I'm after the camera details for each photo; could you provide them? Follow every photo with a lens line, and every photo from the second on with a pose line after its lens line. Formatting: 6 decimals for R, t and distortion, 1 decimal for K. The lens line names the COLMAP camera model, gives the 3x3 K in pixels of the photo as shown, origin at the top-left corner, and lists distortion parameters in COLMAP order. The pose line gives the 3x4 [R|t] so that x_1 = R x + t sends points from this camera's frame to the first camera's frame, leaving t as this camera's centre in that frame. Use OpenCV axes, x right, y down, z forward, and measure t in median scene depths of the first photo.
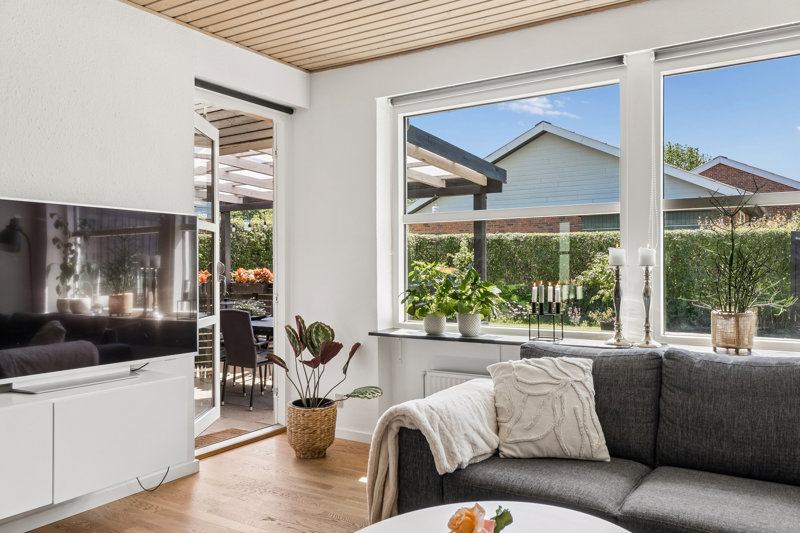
lens RADIAL K [[642.9, 0, 400.0], [0, 642.9, 266.5], [0, 0, 1]] dist [0.002877, 0.000876]
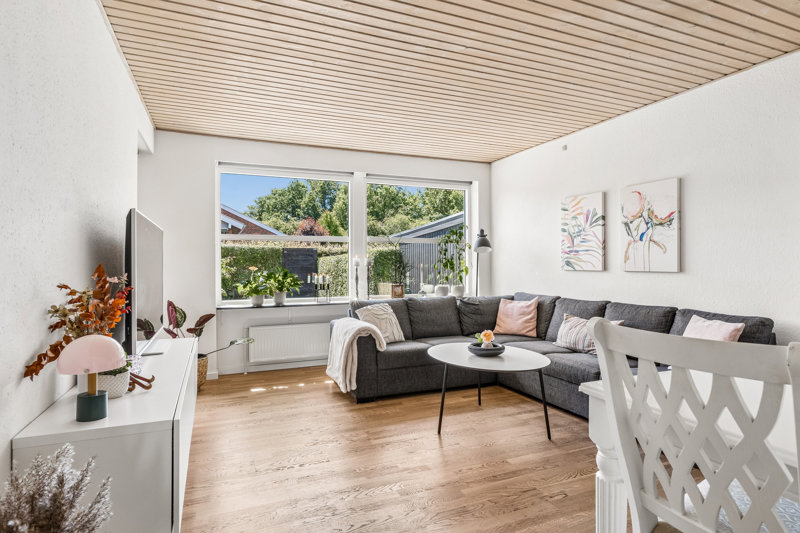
lens RADIAL K [[433.6, 0, 400.0], [0, 433.6, 266.5], [0, 0, 1]] dist [0.000156, 0.000001]
pose [[0.565818, -0.001706, 0.824529, -0.780542], [0.002621, 0.999997, 0.000271, 0.000599], [-0.824526, 0.002007, 0.565820, 0.016023]]
